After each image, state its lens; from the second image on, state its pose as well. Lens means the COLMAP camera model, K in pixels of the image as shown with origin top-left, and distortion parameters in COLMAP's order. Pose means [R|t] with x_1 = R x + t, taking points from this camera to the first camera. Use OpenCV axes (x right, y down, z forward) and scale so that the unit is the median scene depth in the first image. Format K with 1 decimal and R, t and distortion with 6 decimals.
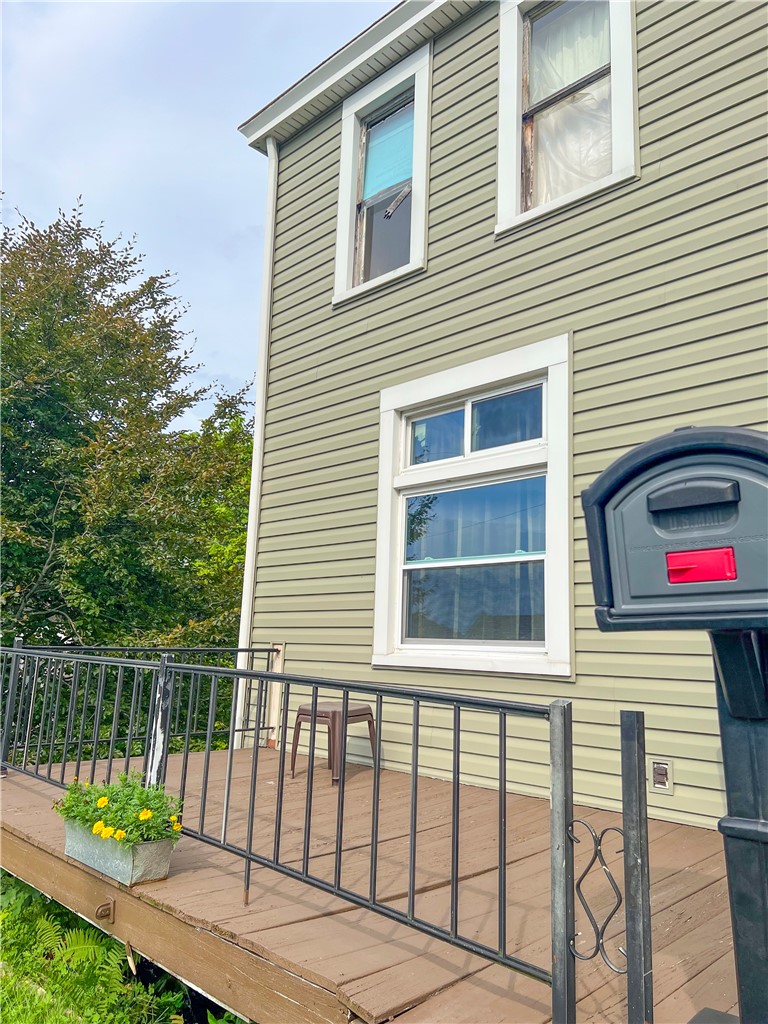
lens RADIAL K [[791.5, 0, 384.0], [0, 791.5, 512.0], [0, 0, 1]] dist [0.008561, 0.001153]
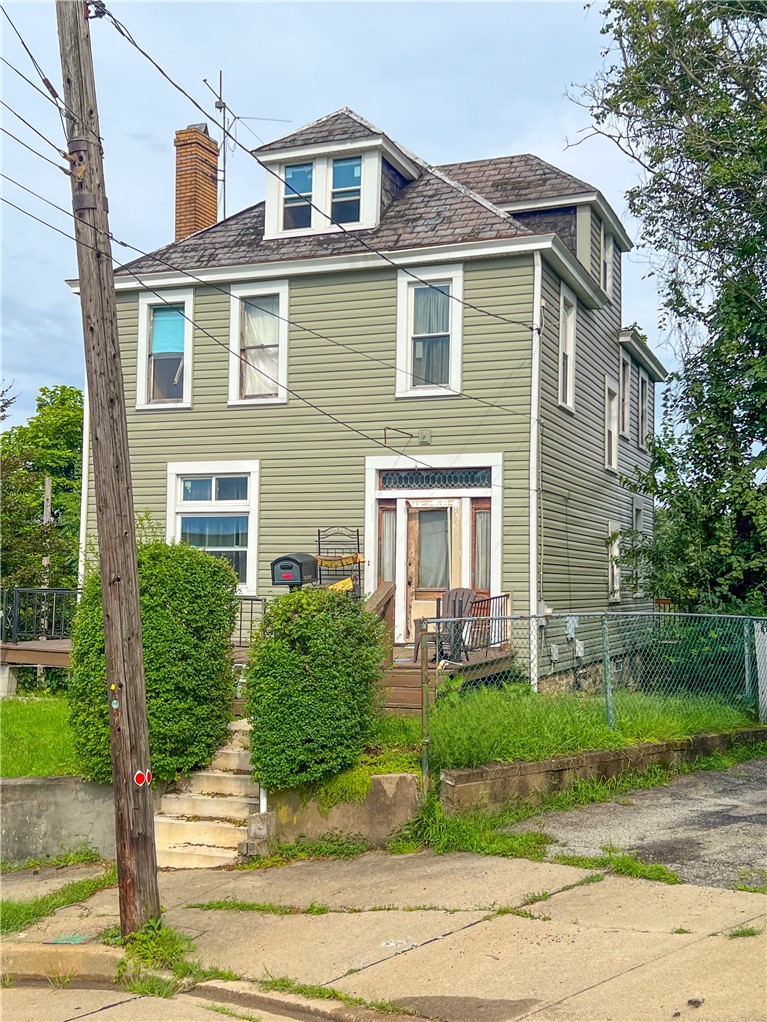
lens RADIAL K [[1204.4, 0, 383.5], [0, 1204.4, 511.0], [0, 0, 1]] dist [-0.012607, -0.000834]
pose [[0.932317, -0.003628, 0.361624, -0.682438], [-0.041026, 0.992433, 0.115727, -0.462184], [-0.359307, -0.122731, 0.925114, -2.353191]]
